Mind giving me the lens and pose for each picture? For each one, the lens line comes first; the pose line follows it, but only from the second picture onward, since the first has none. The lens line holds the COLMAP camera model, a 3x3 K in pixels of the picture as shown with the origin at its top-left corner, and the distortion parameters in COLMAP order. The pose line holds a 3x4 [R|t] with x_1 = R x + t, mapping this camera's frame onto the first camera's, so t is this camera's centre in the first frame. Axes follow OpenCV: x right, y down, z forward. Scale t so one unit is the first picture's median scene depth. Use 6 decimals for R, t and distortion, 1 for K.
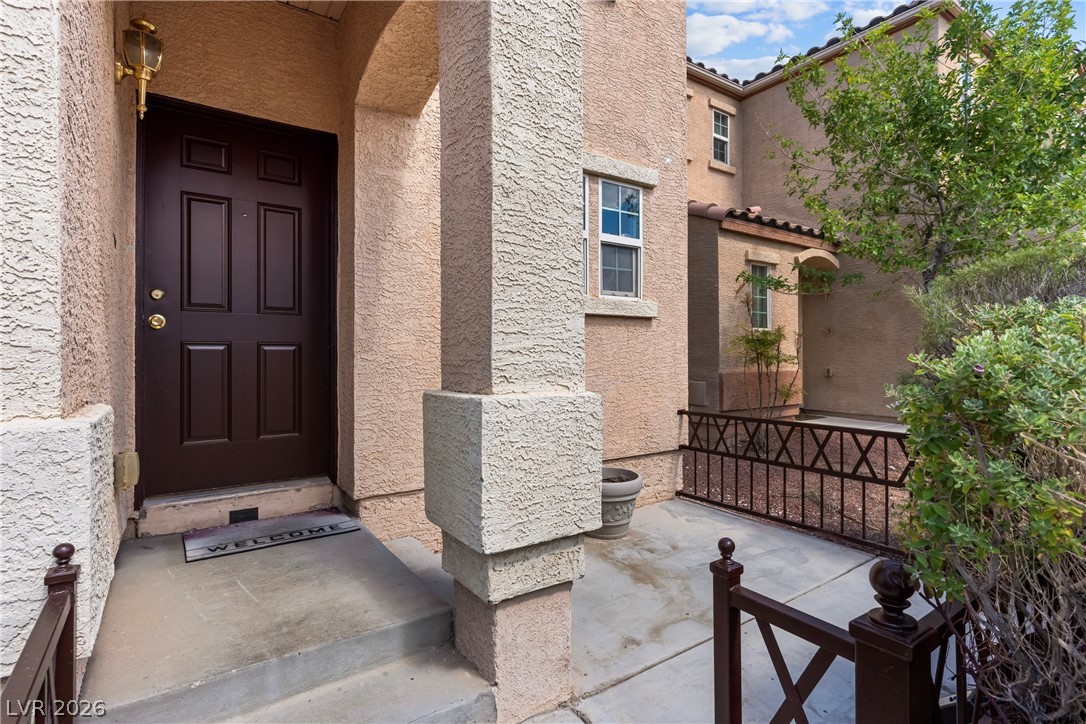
lens RADIAL K [[541.4, 0, 550.5], [0, 541.4, 349.4], [0, 0, 1]] dist [0.001160, 0.000683]
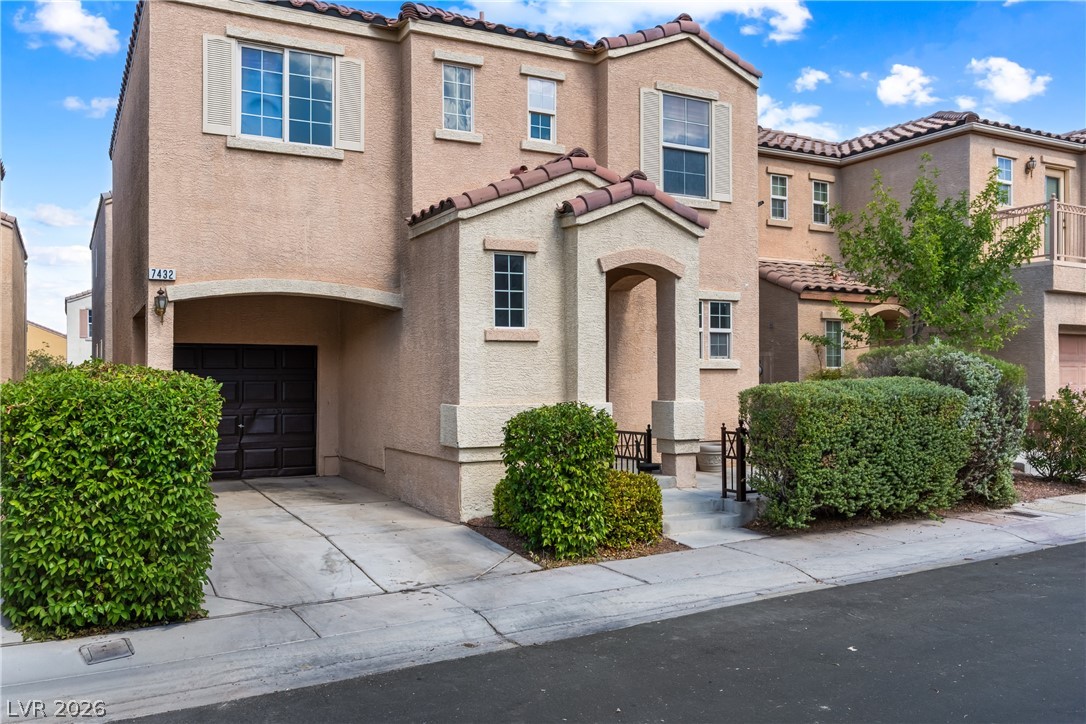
lens RADIAL K [[876.1, 0, 564.0], [0, 876.1, 371.7], [0, 0, 1]] dist [0.002995, 0.000170]
pose [[0.994594, 0.000640, -0.103835, -0.101670], [-0.000322, 0.999995, 0.003087, -0.059067], [0.103837, -0.003037, 0.994590, -2.174562]]
